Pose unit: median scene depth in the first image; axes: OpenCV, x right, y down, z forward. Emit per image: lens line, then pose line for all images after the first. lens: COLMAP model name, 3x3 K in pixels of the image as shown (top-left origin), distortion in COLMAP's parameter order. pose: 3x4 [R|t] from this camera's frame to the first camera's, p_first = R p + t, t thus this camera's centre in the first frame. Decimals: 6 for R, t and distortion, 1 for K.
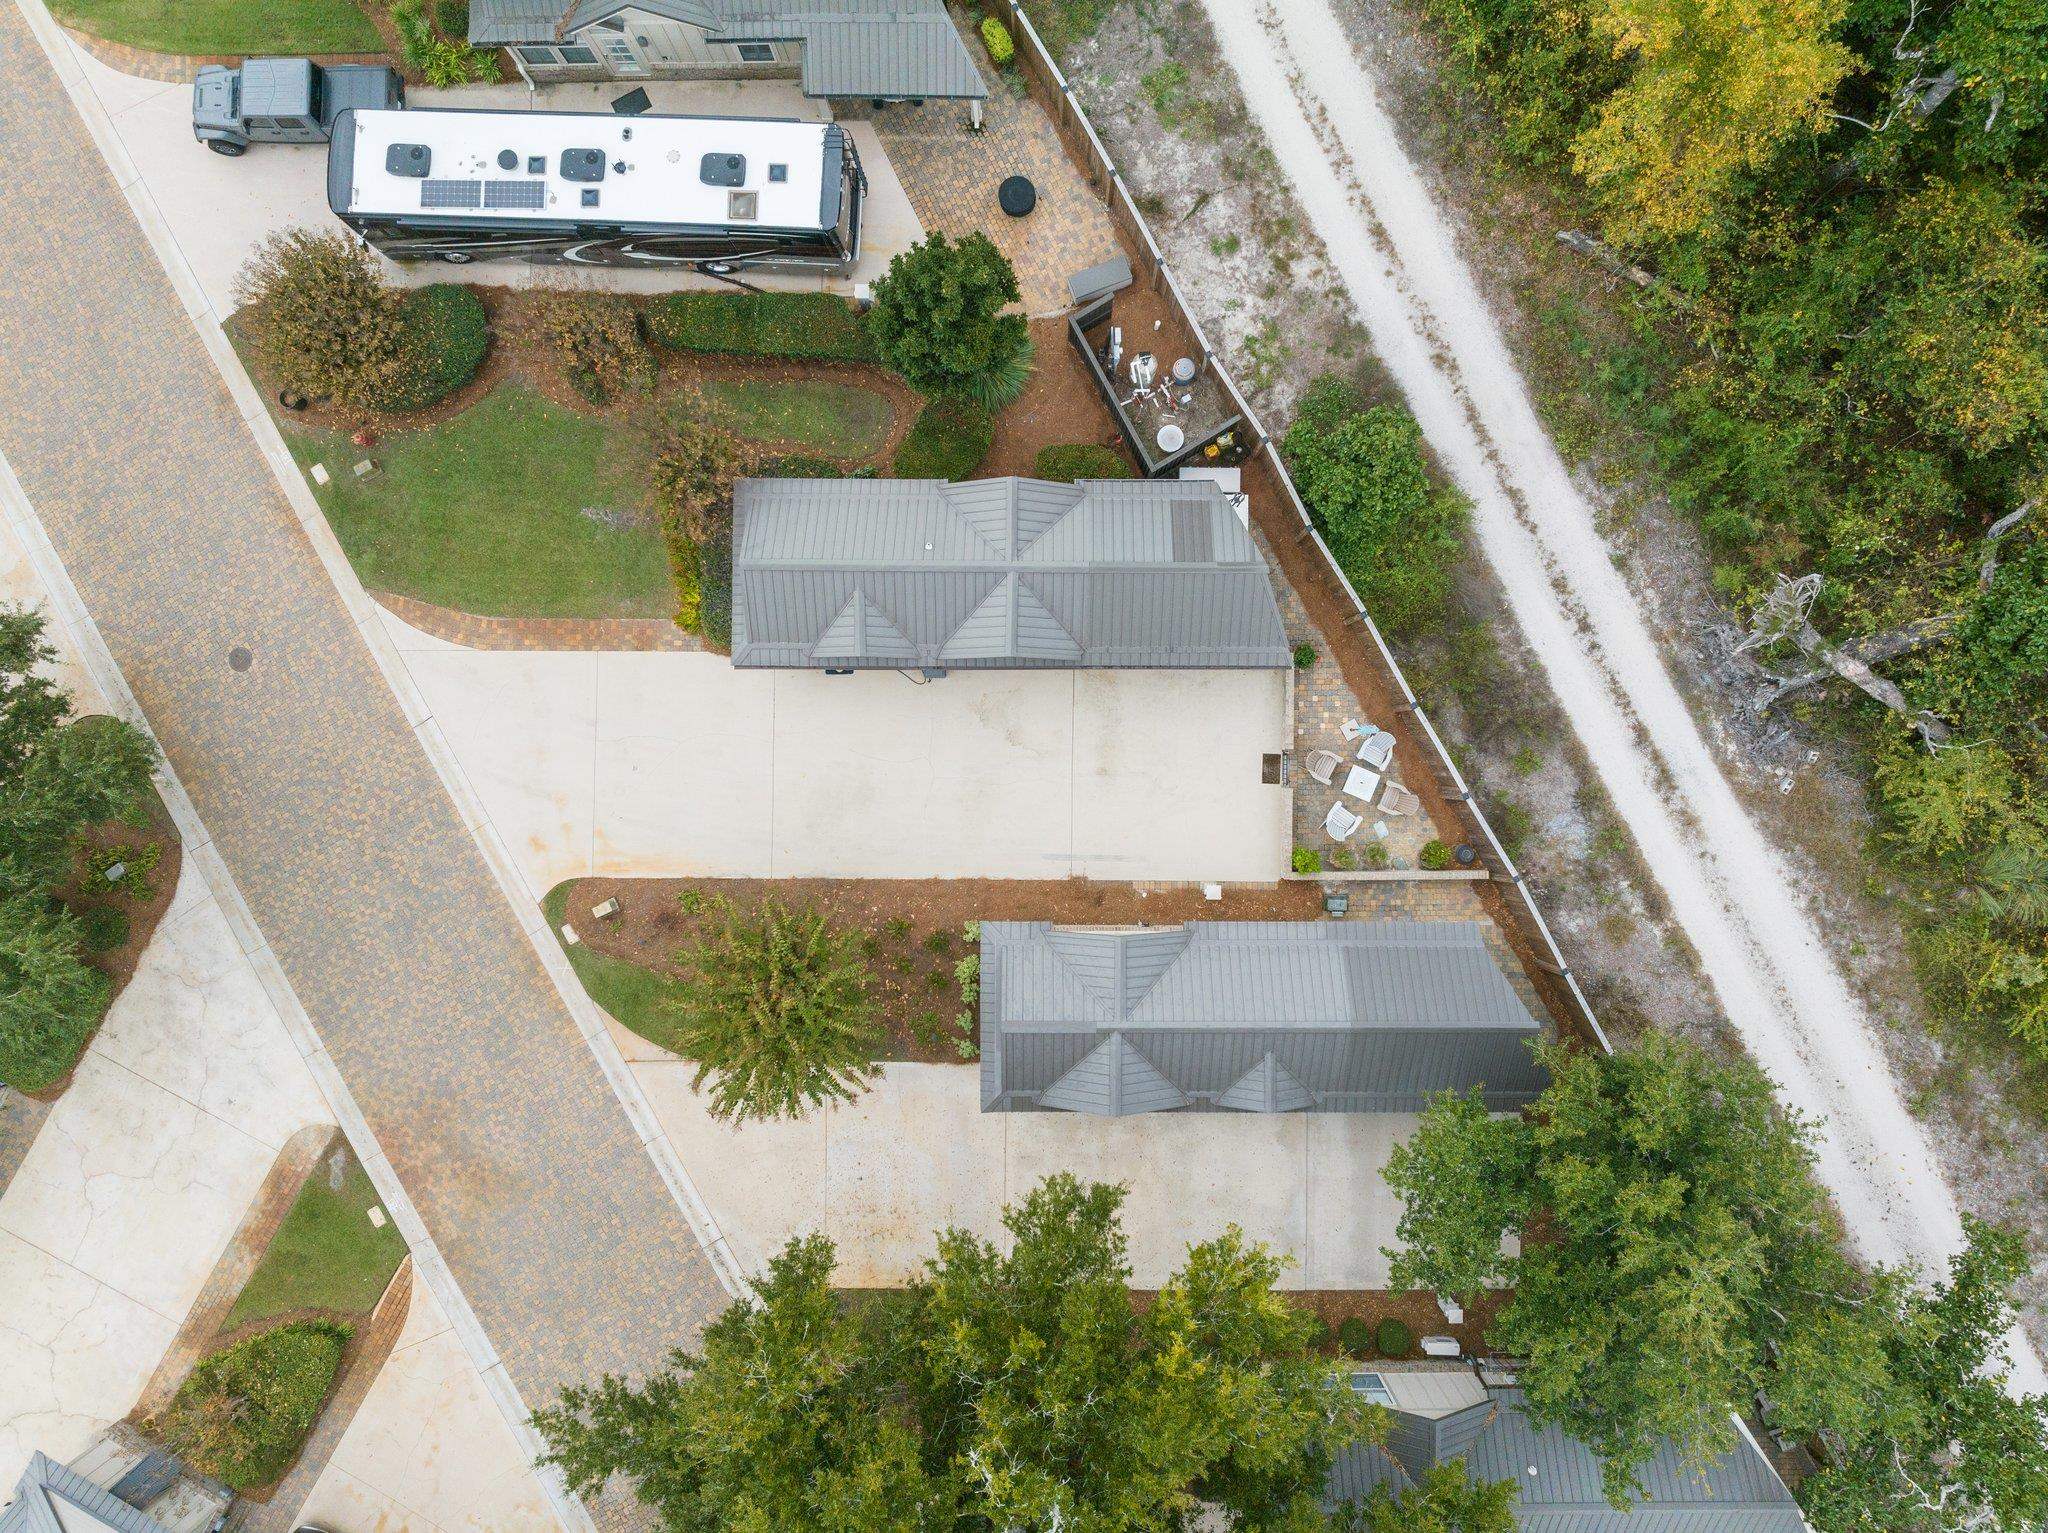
lens RADIAL K [[1462.0, 0, 1024.0], [0, 1462.0, 766.5], [0, 0, 1]] dist [-0.040911, 0.004757]
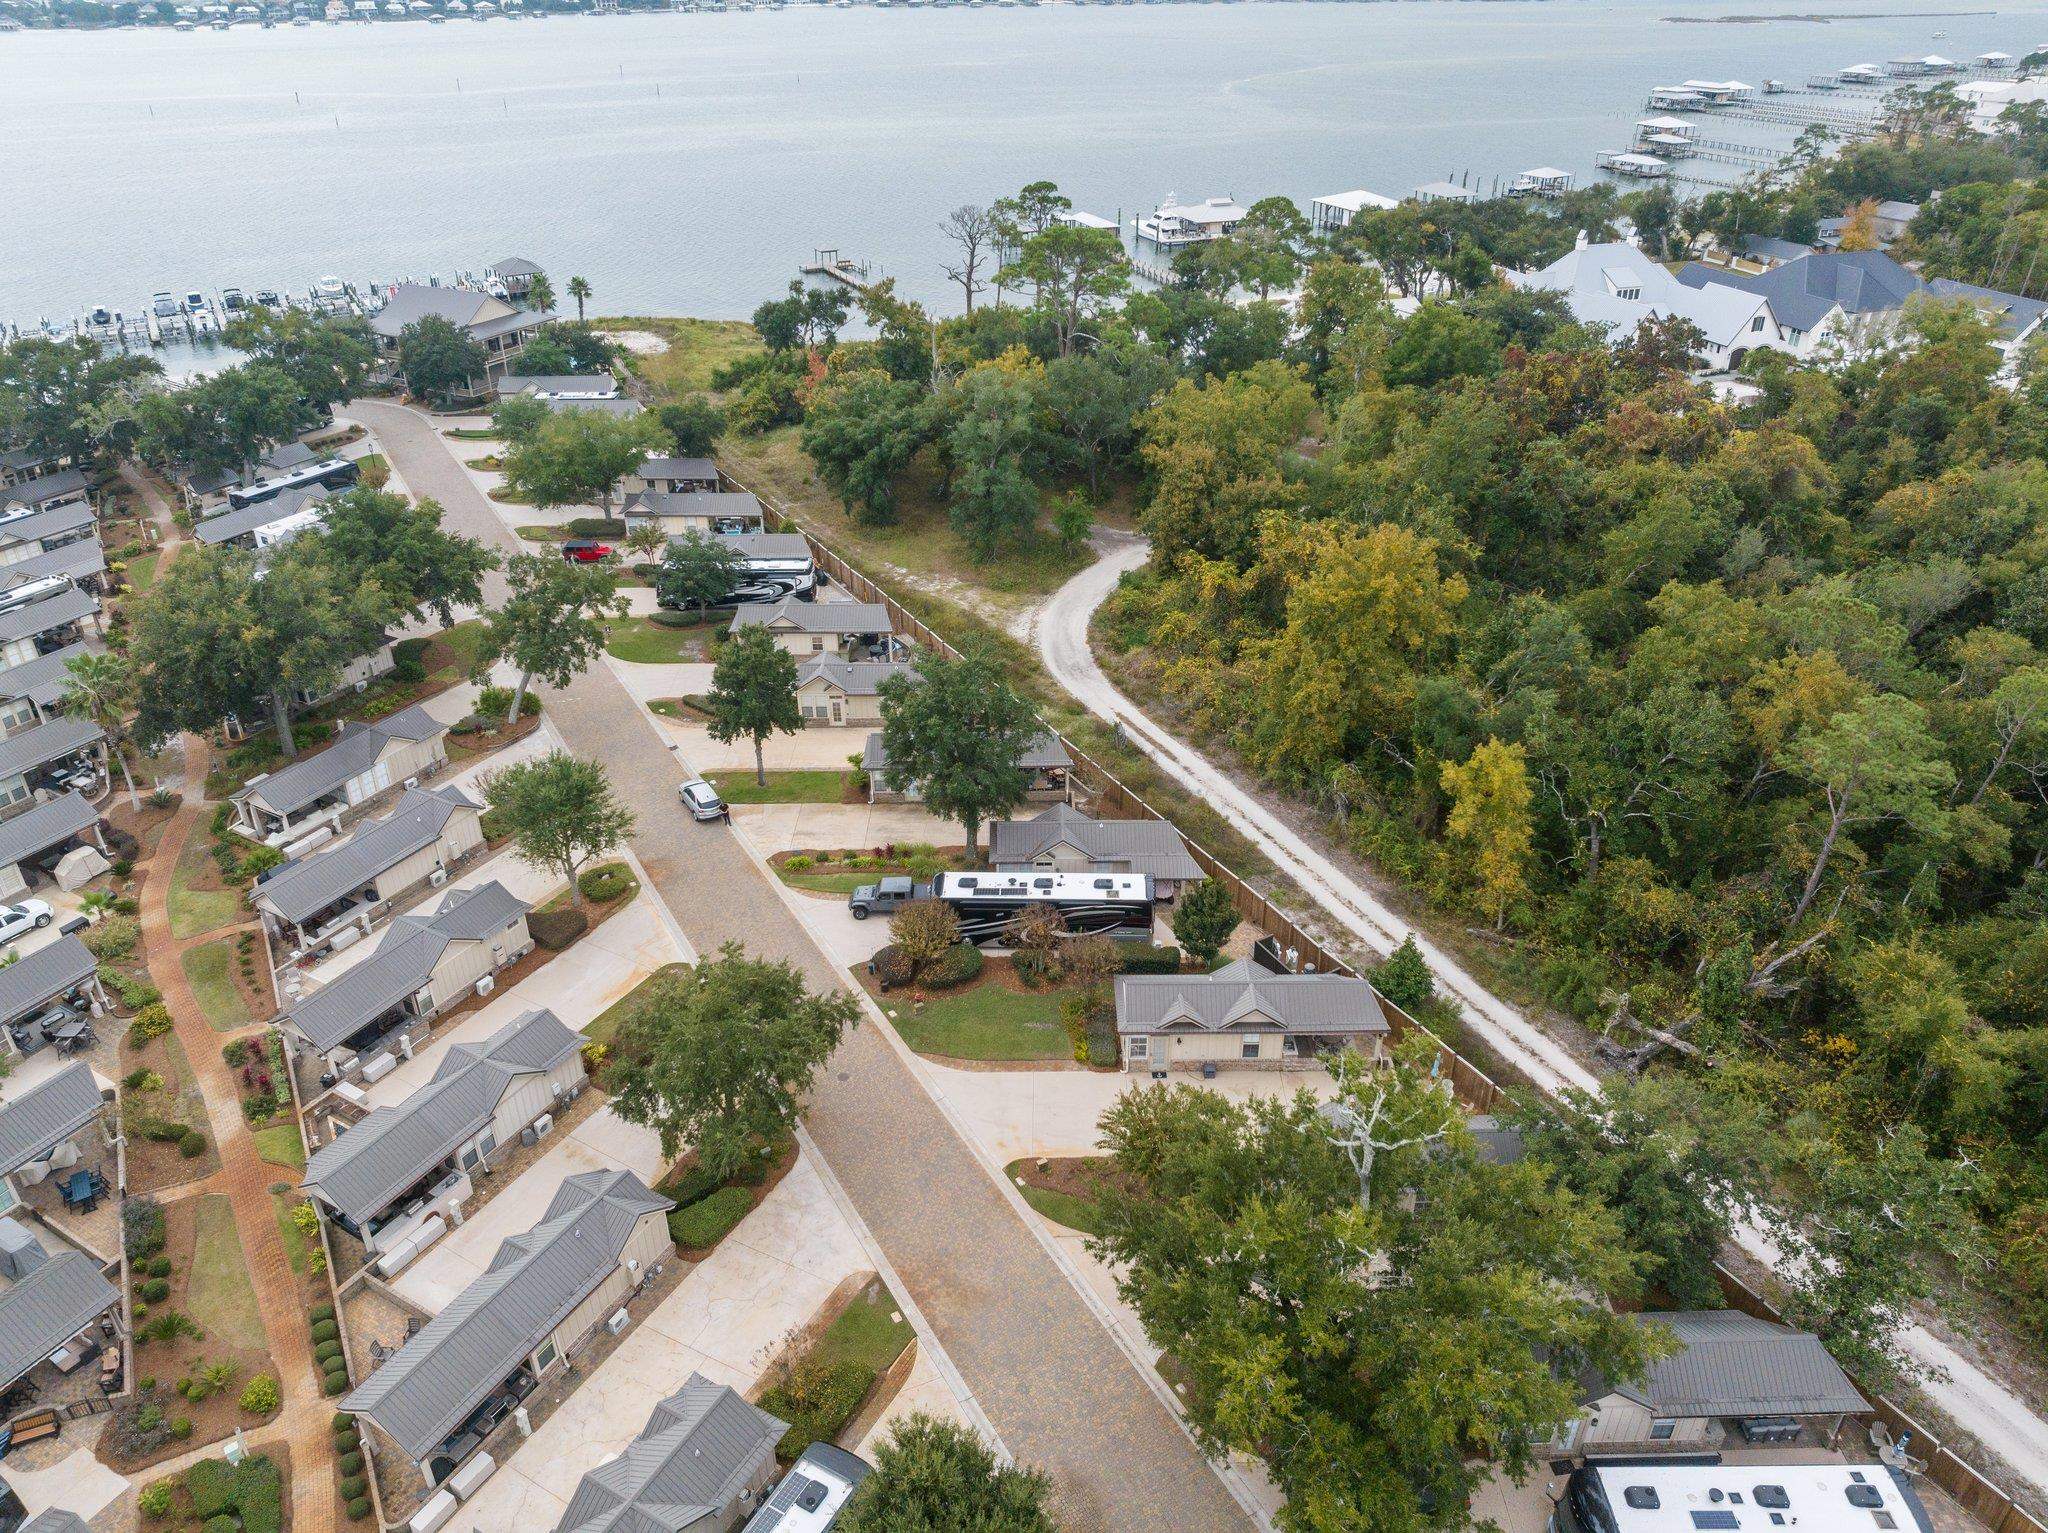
lens RADIAL K [[1462.0, 0, 1024.0], [0, 1462.0, 766.5], [0, 0, 1]] dist [-0.040911, 0.004757]
pose [[0.999887, 0.000312, 0.015028, -0.333952], [0.012913, 0.493979, -0.869378, 1.401396], [-0.007695, 0.869474, 0.493919, -0.309199]]
